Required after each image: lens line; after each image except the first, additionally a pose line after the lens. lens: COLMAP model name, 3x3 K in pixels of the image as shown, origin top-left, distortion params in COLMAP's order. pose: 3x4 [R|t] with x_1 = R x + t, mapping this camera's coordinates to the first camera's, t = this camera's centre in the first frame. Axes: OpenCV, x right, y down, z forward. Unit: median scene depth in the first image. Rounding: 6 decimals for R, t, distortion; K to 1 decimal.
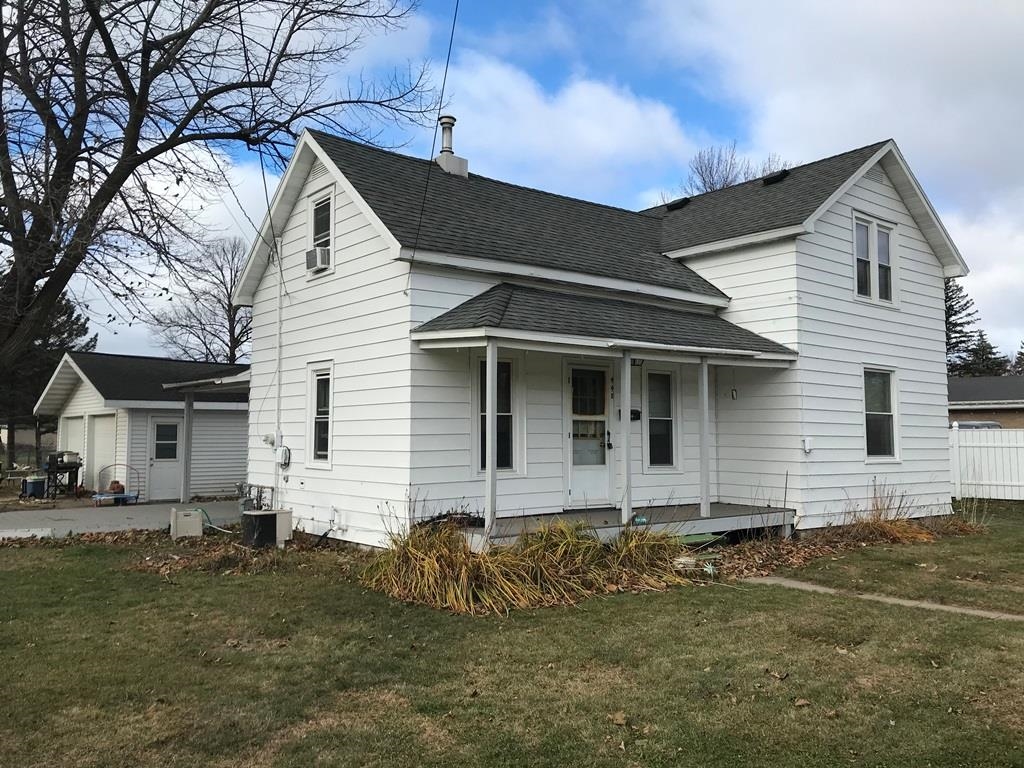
lens RADIAL K [[841.5, 0, 514.9], [0, 841.5, 378.0], [0, 0, 1]] dist [0.039689, -0.019626]
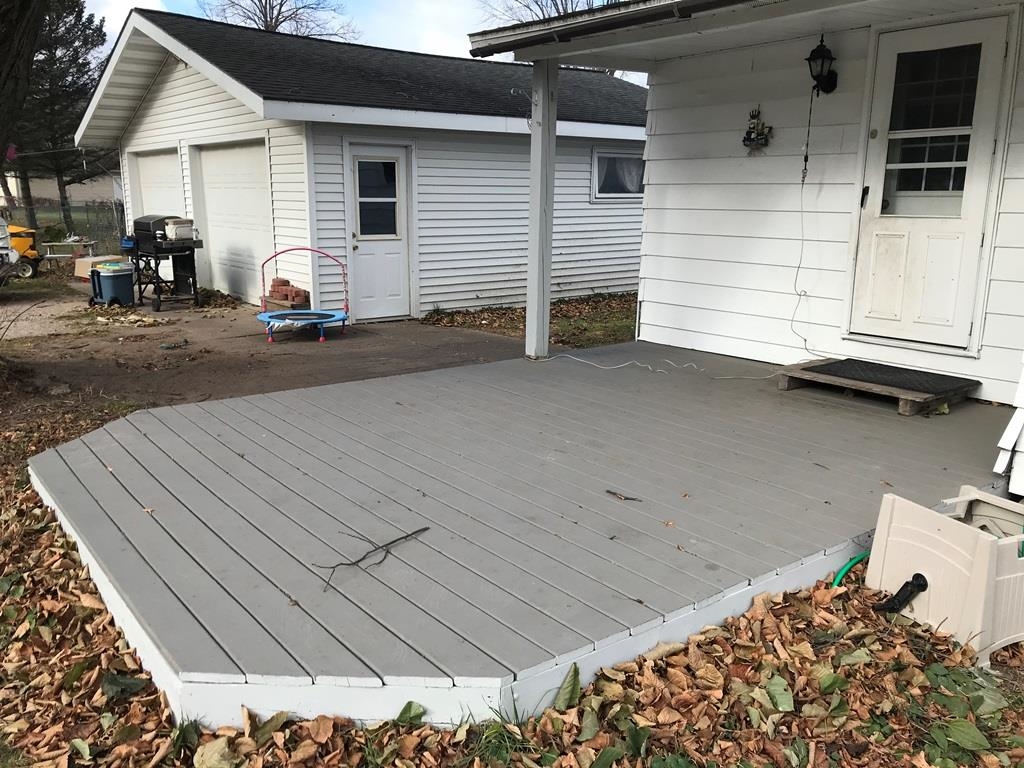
lens RADIAL K [[841.5, 0, 509.6], [0, 841.5, 378.6], [0, 0, 1]] dist [0.039689, -0.019626]
pose [[0.999856, 0.005626, -0.015999, -0.310425], [-0.000865, 0.959077, 0.283143, 0.035182], [0.016937, -0.283089, 0.958944, 0.483469]]
